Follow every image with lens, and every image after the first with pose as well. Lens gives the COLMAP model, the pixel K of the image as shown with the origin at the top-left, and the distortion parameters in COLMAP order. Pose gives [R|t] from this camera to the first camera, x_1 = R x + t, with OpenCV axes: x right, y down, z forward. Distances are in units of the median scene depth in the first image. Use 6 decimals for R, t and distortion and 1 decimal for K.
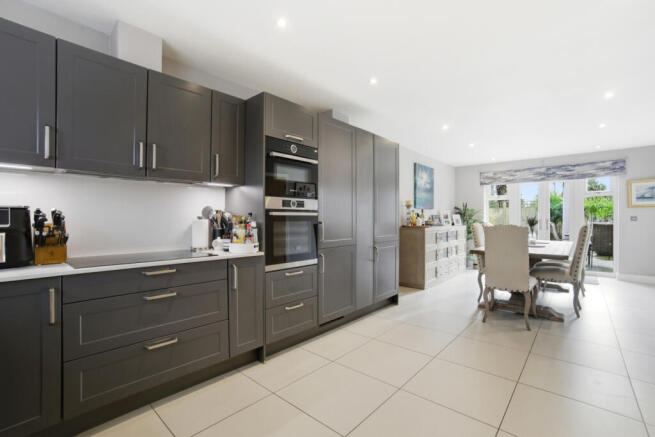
lens RADIAL K [[301.5, 0, 326.6], [0, 301.5, 218.8], [0, 0, 1]] dist [-0.006480, -0.000479]
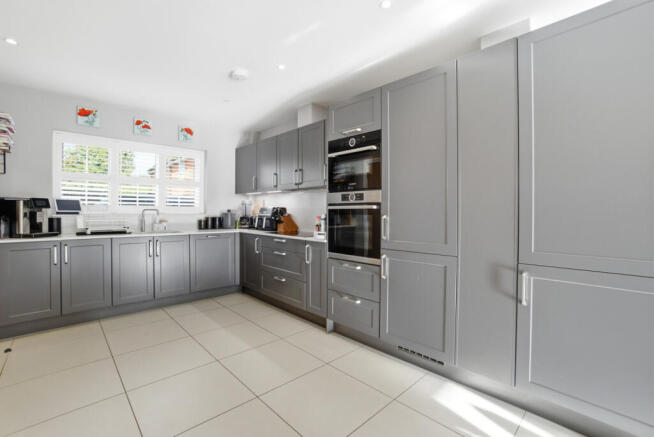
lens RADIAL K [[294.6, 0, 326.1], [0, 294.6, 214.2], [0, 0, 1]] dist [-0.001262, -0.000031]
pose [[-0.059483, 0.001806, -0.998228, 0.895079], [-0.010846, 0.999938, 0.002455, 0.005283], [0.998170, 0.010973, -0.059460, 0.996998]]
